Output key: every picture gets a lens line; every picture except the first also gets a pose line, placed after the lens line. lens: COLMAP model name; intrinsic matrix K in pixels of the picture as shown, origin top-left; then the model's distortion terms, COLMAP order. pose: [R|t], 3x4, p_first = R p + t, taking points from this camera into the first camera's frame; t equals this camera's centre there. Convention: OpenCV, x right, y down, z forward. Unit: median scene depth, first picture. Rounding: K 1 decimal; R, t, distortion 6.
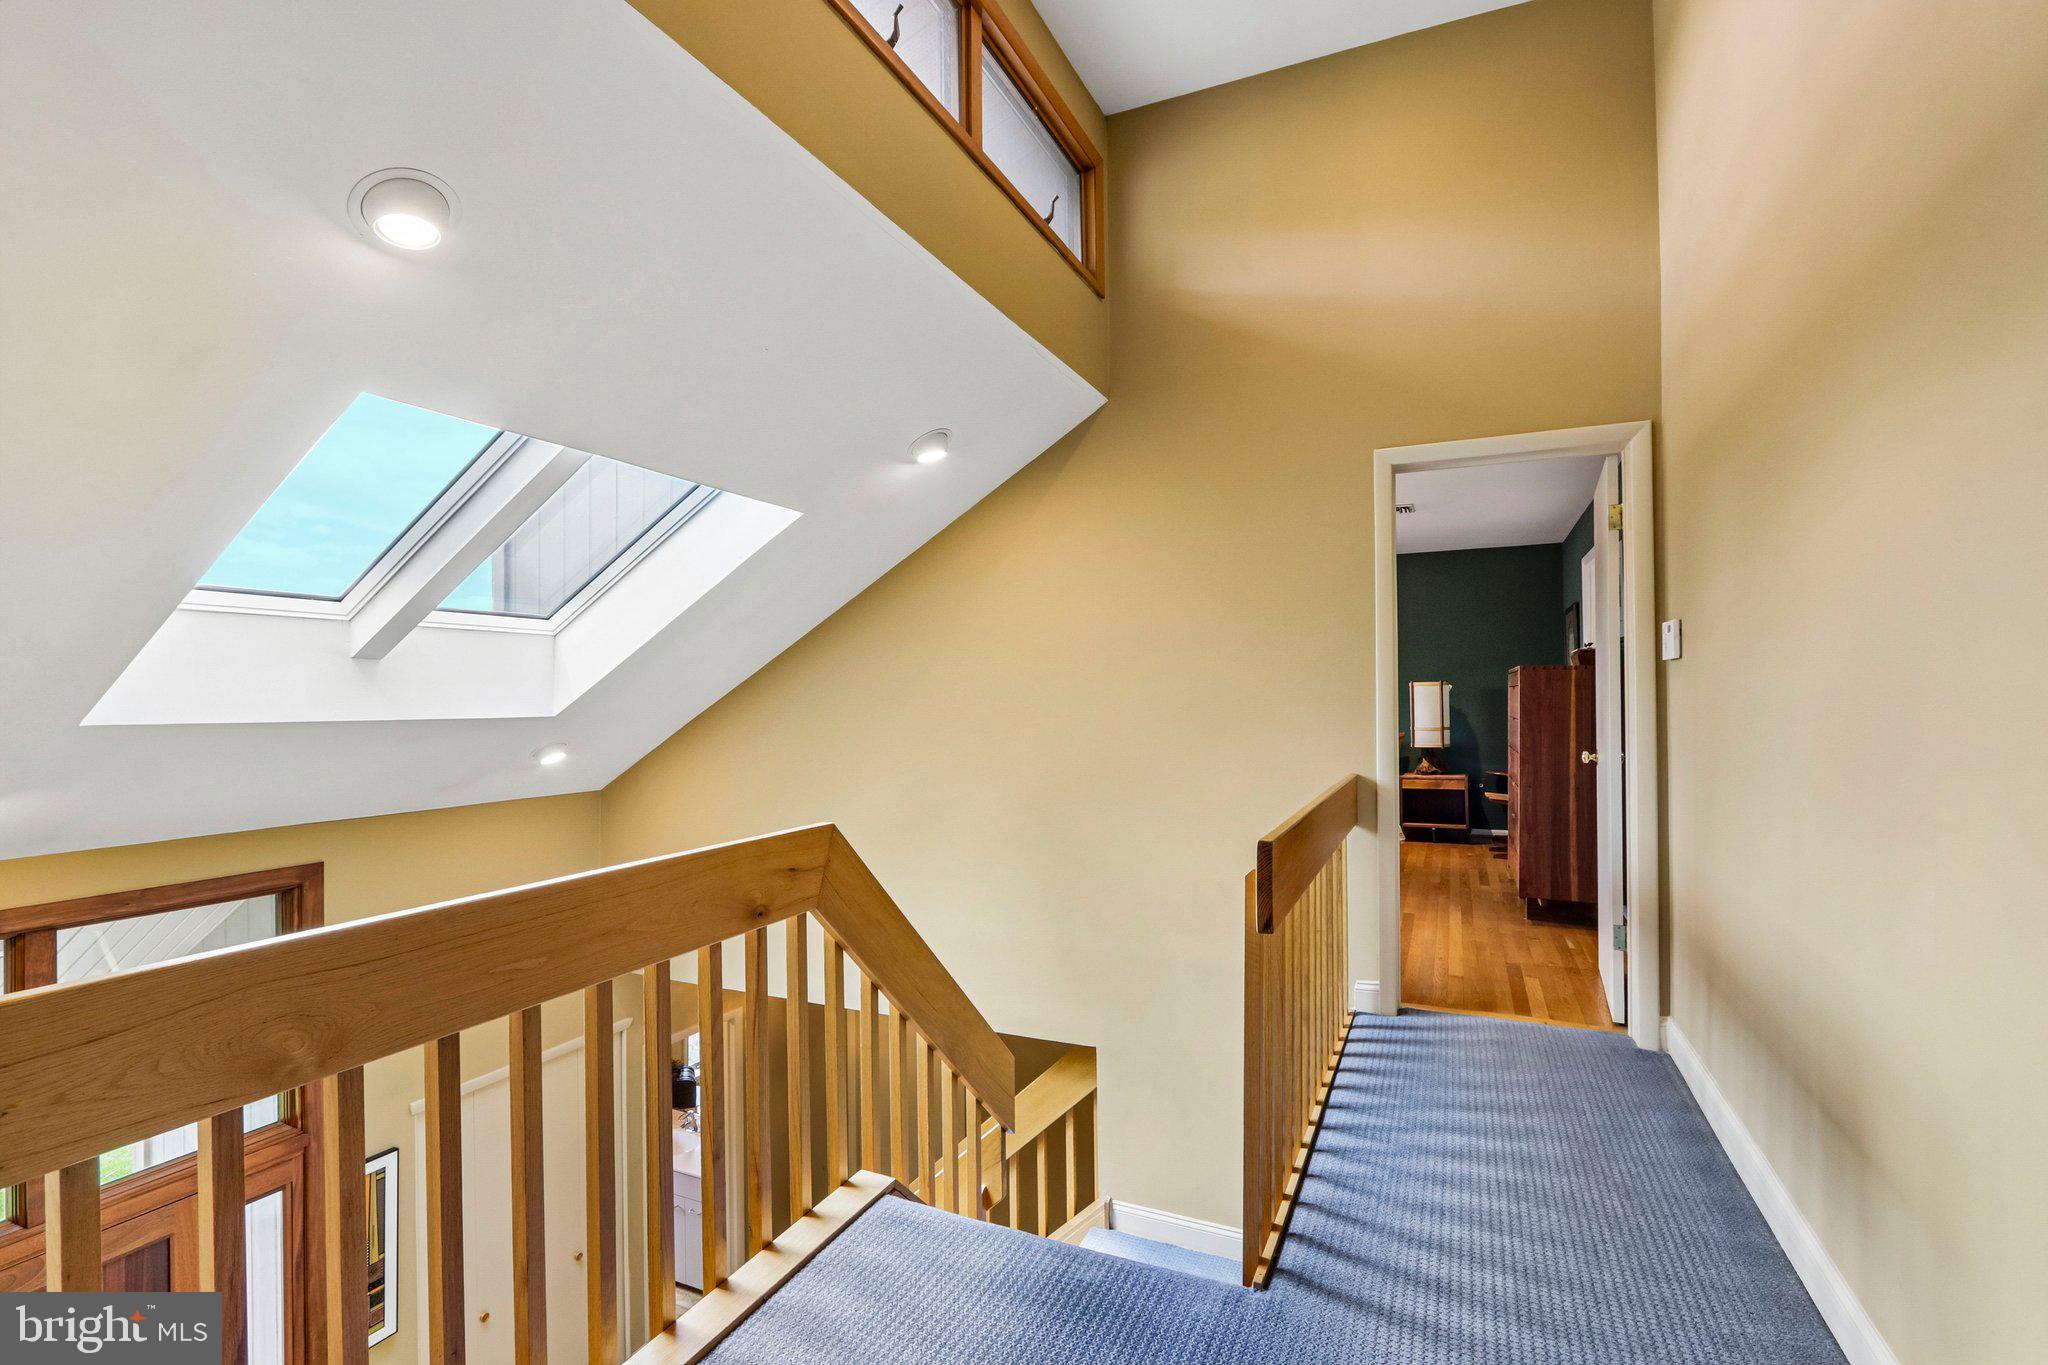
lens RADIAL K [[946.7, 0, 1024.0], [0, 946.7, 685.2], [0, 0, 1]] dist [-0.013272, 0.000038]
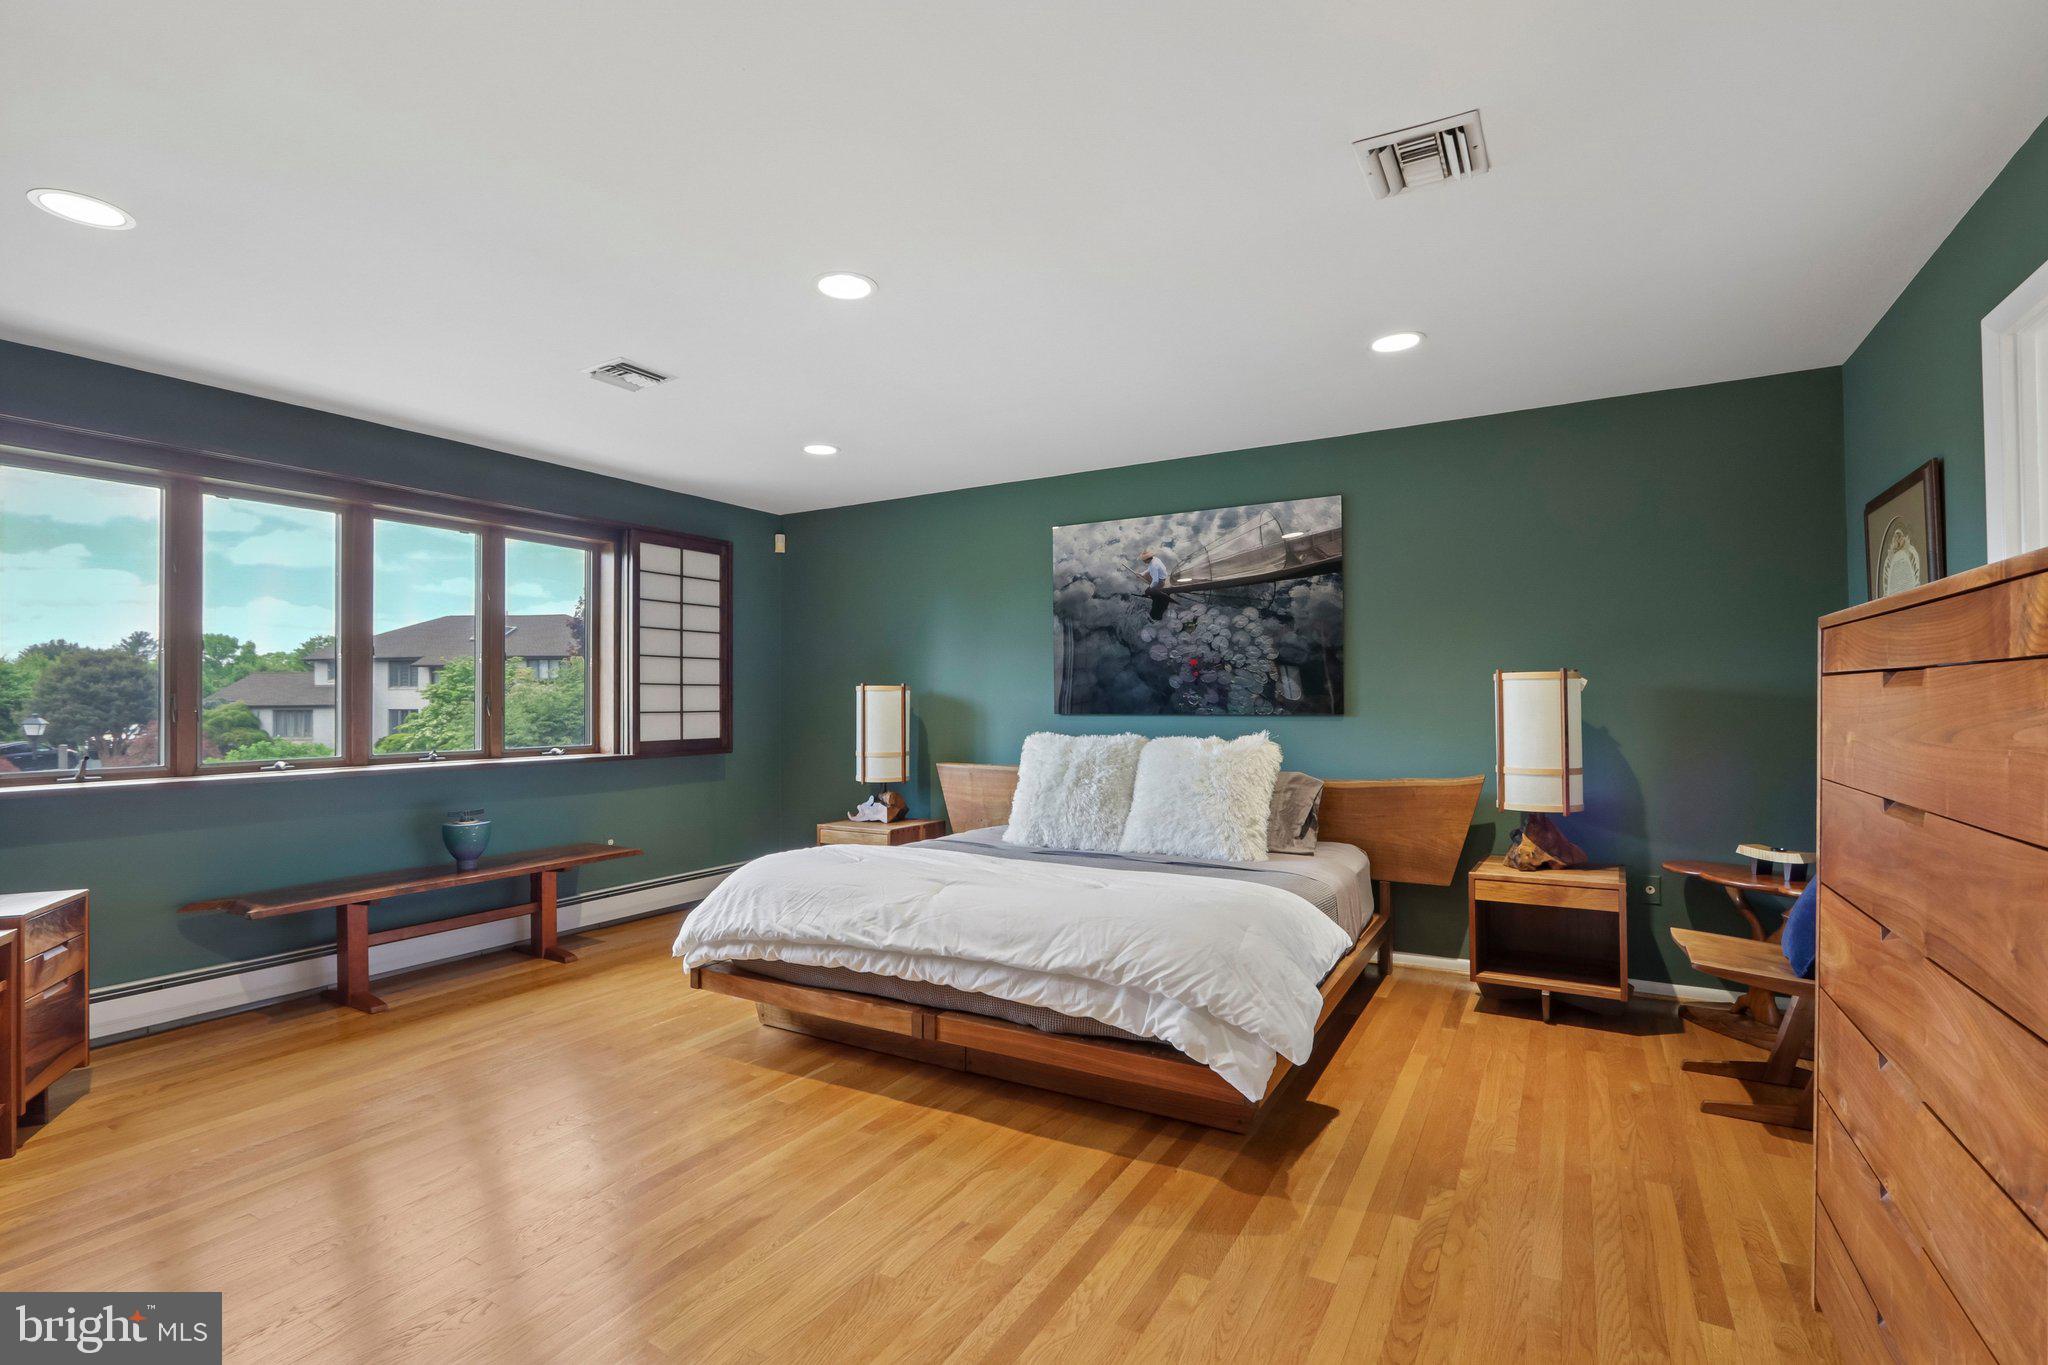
lens RADIAL K [[946.7, 0, 1024.8], [0, 946.7, 689.8], [0, 0, 1]] dist [-0.013272, 0.000038]
pose [[0.996463, 0.001842, -0.084012, 0.217634], [-0.001823, 0.999998, 0.000306, 0.005928], [0.084013, -0.000151, 0.996465, 0.518083]]
